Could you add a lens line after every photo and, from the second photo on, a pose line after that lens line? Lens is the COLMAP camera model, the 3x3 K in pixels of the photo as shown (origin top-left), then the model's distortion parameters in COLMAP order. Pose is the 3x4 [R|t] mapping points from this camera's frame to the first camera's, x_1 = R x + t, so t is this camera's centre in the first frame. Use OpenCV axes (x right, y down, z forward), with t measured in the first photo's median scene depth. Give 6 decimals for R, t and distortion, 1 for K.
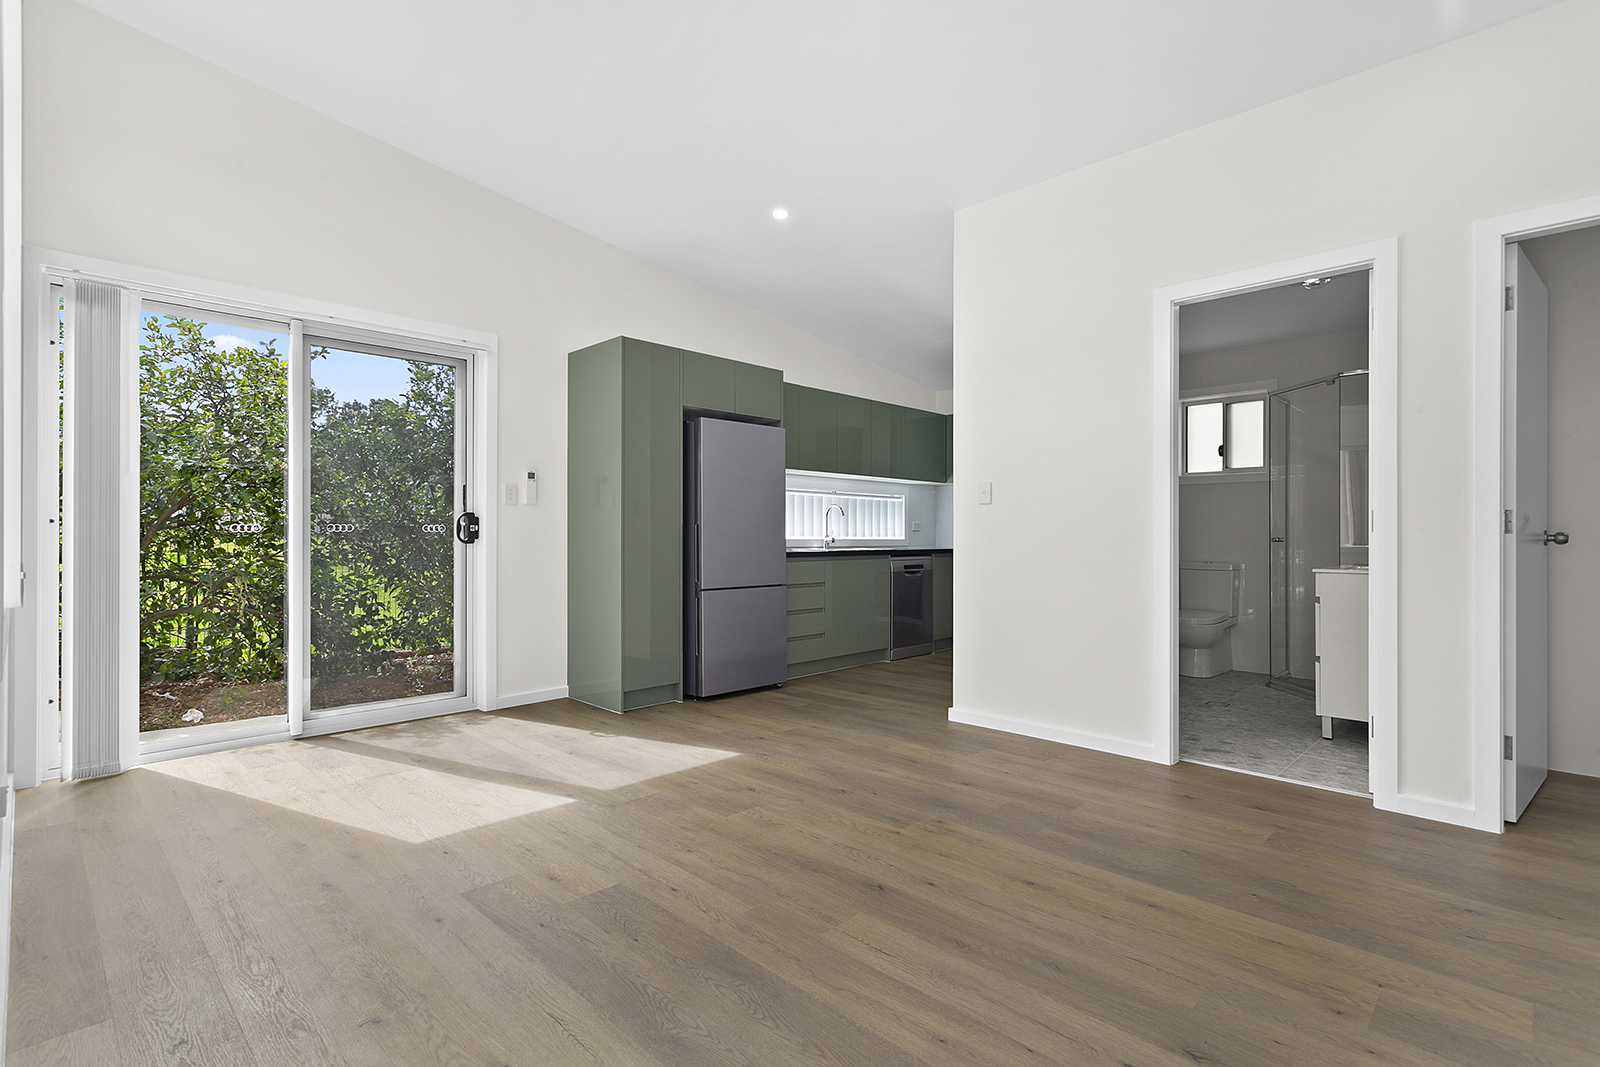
lens RADIAL K [[768.2, 0, 785.3], [0, 768.2, 524.7], [0, 0, 1]] dist [0.000562, 0.001908]
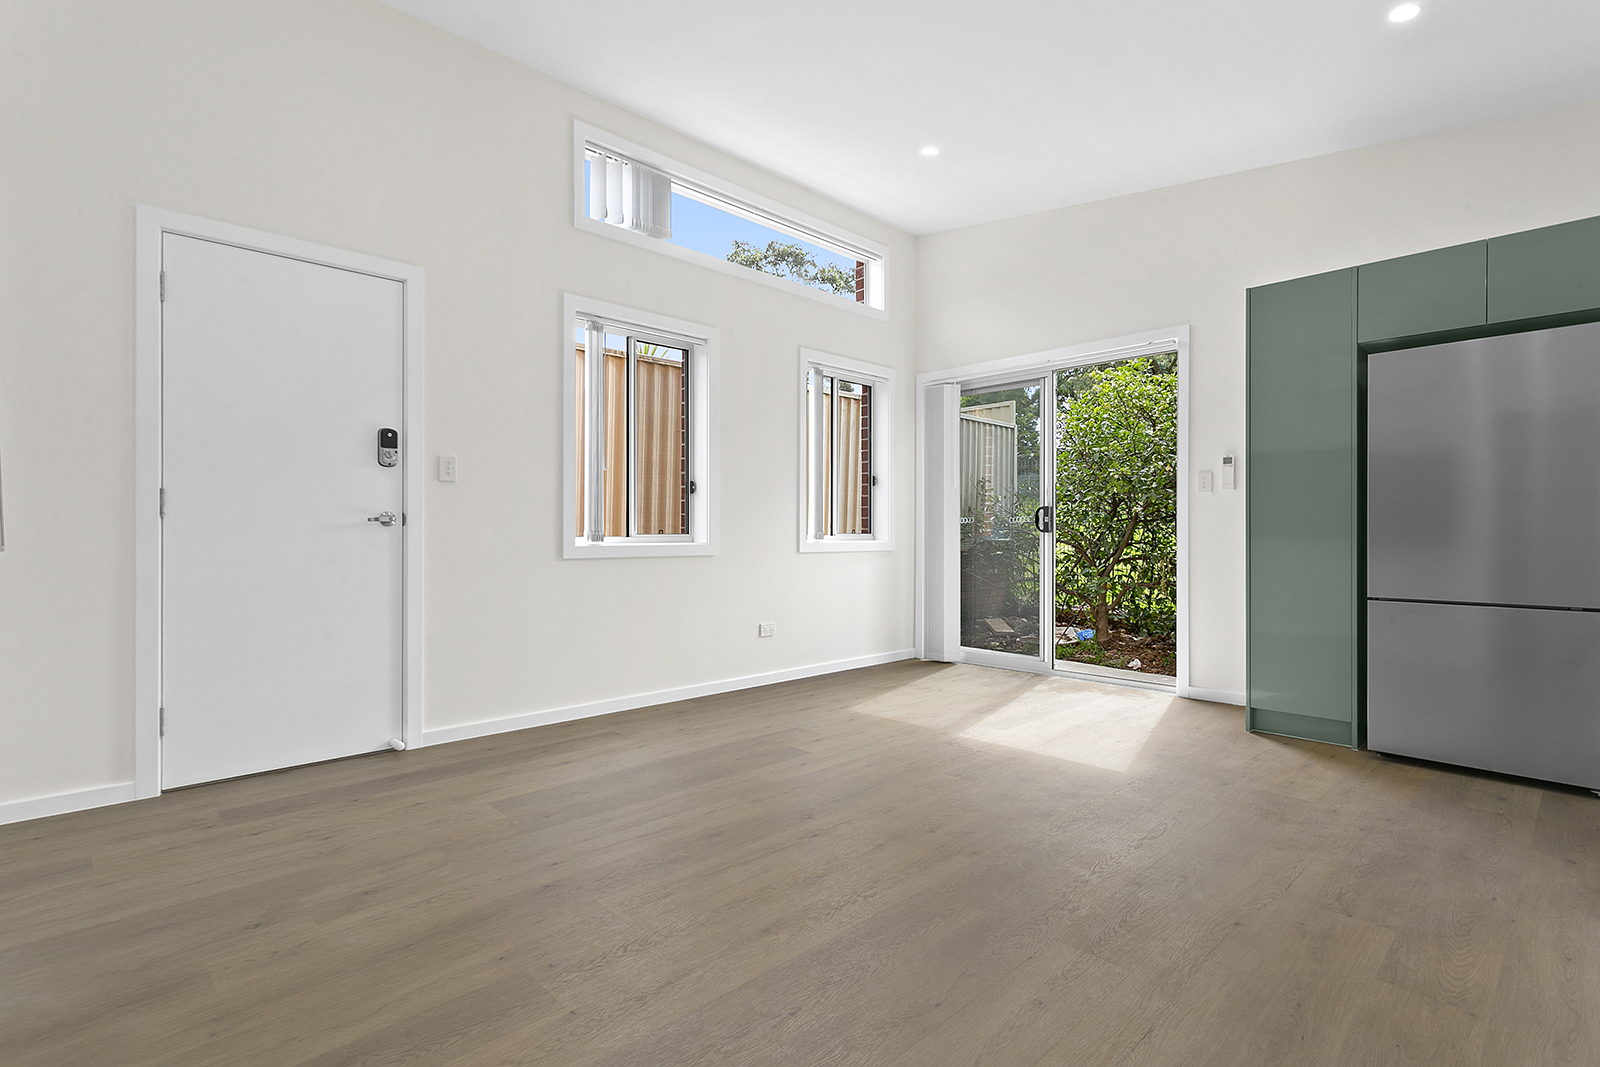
lens RADIAL K [[768.2, 0, 777.3], [0, 768.2, 532.5], [0, 0, 1]] dist [0.000562, 0.001908]
pose [[-0.038563, -0.000674, -0.999256, 0.844782], [0.011885, 0.999929, -0.001133, 0.024027], [0.999185, -0.011920, -0.038552, 0.653570]]
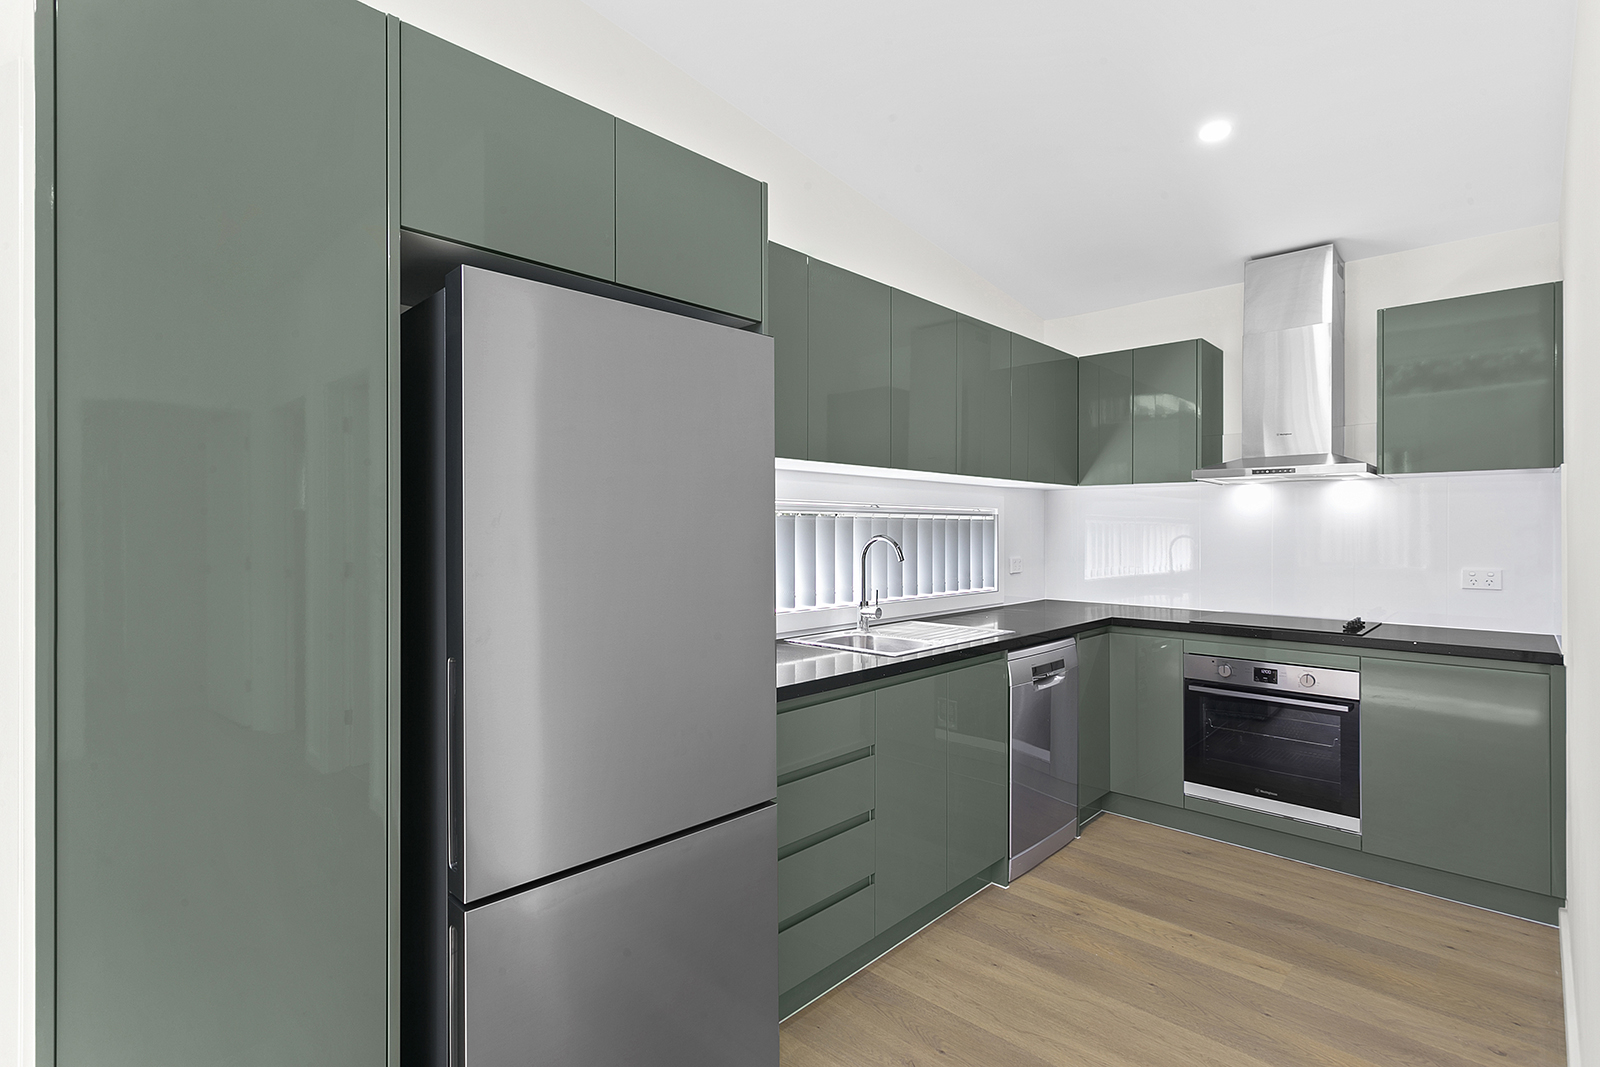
lens RADIAL K [[768.2, 0, 784.2], [0, 768.2, 529.1], [0, 0, 1]] dist [0.000562, 0.001908]
pose [[0.999900, -0.001754, 0.014049, -0.000811], [0.001494, 0.999828, 0.018482, -0.072036], [-0.014079, -0.018459, 0.999730, 0.996651]]
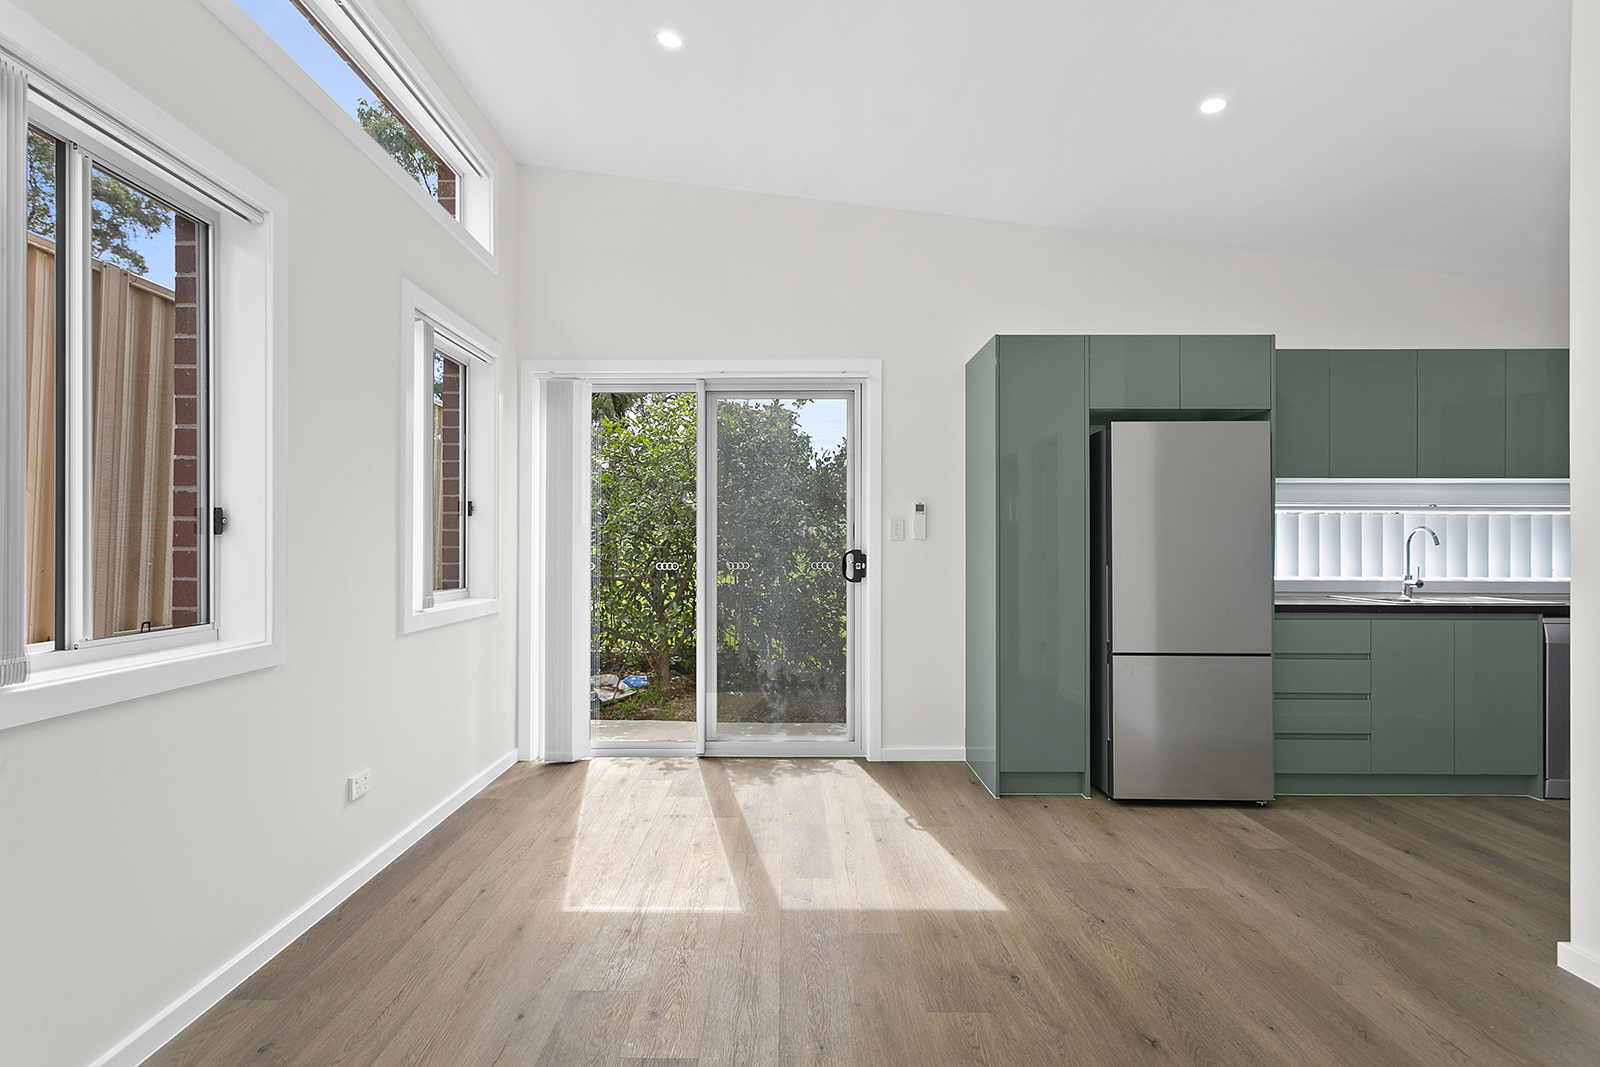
lens RADIAL K [[768.2, 0, 780.9], [0, 768.2, 539.2], [0, 0, 1]] dist [0.000562, 0.001908]
pose [[0.702186, -0.003794, -0.711983, 0.266549], [0.009140, 0.999951, 0.003686, -0.043589], [0.711935, -0.009096, 0.702187, 0.338755]]
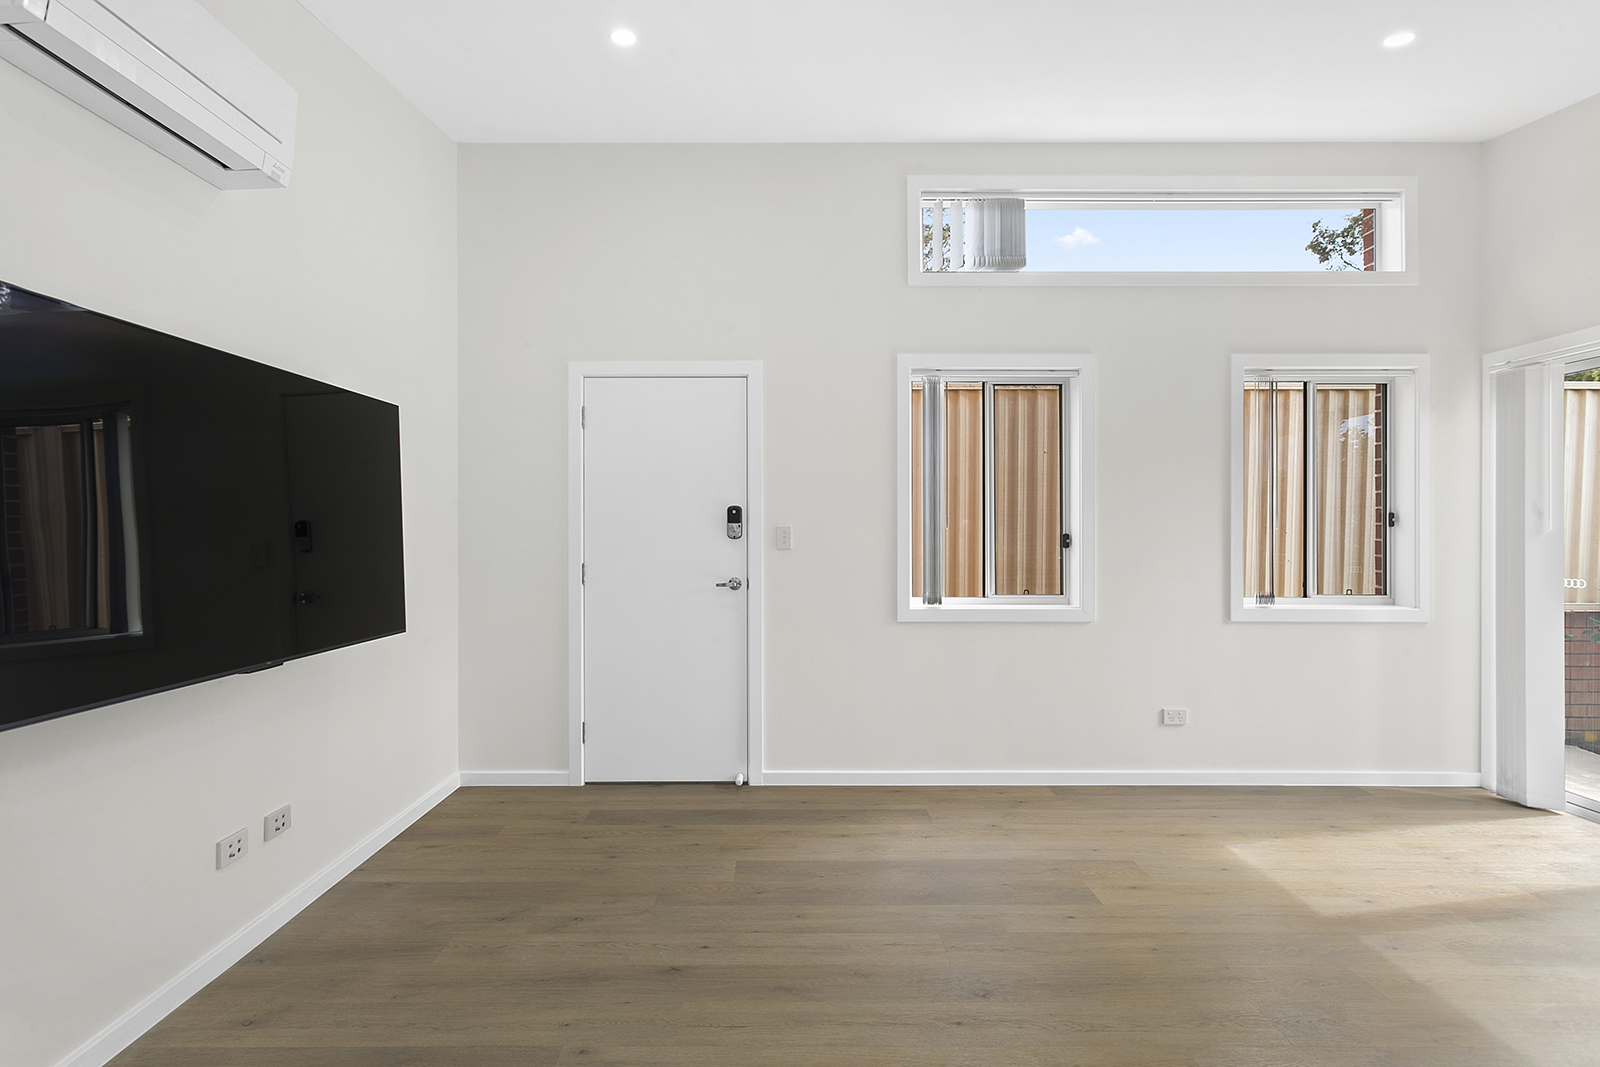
lens RADIAL K [[768.2, 0, 784.3], [0, 768.2, 540.7], [0, 0, 1]] dist [0.000562, 0.001908]
pose [[-0.711025, 0.005580, -0.703144, 0.631745], [0.009319, 0.999955, -0.001489, -0.062790], [0.703105, -0.007611, -0.711046, 0.984518]]
